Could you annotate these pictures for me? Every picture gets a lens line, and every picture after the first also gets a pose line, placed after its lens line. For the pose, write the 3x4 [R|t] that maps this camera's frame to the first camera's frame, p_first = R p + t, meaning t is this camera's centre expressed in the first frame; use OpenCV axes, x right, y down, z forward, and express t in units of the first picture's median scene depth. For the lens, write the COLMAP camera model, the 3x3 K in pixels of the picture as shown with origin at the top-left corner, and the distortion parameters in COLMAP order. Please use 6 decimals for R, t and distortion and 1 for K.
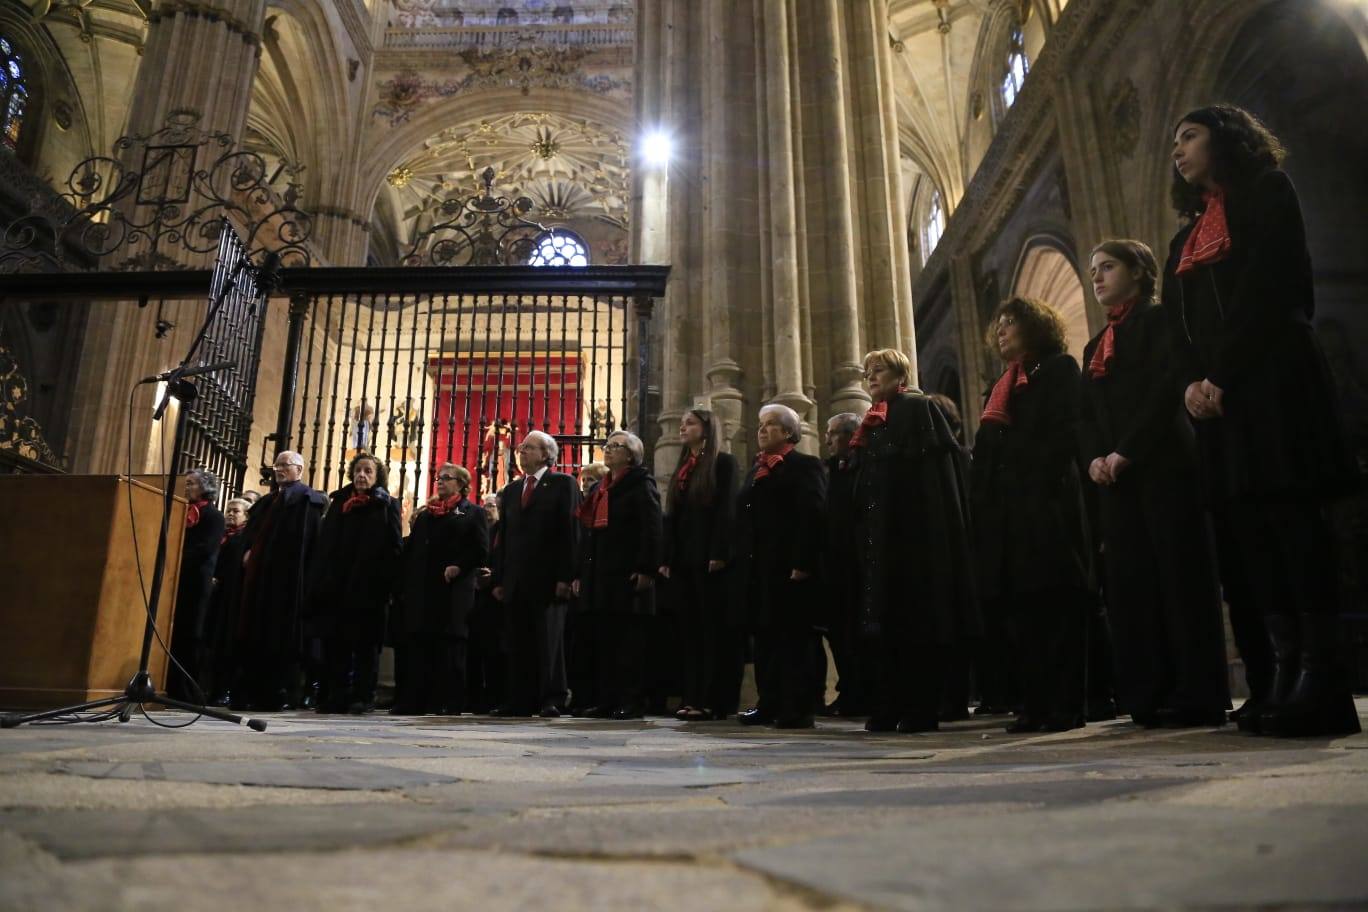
lens RADIAL K [[893.9, 0, 684.0], [0, 893.9, 456.0], [0, 0, 1]] dist [-0.049627, -0.000604]
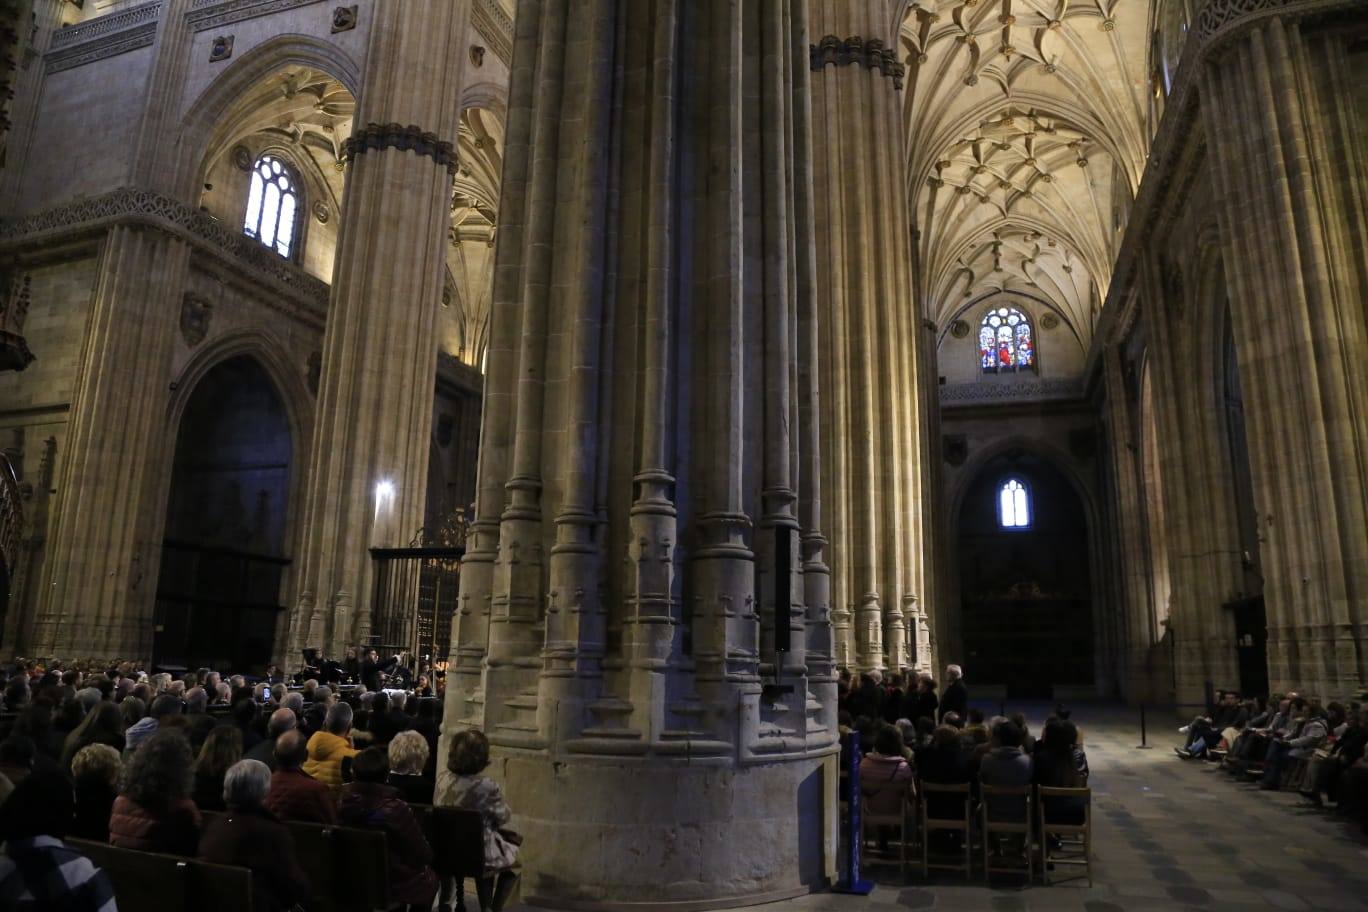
lens RADIAL K [[911.7, 0, 684.0], [0, 911.7, 456.0], [0, 0, 1]] dist [-0.134739, 0.067643]
pose [[0.950563, -0.048488, -0.306724, 0.434934], [0.060480, 0.997727, 0.029709, -0.517858], [0.304587, -0.046791, 0.951335, -1.224036]]
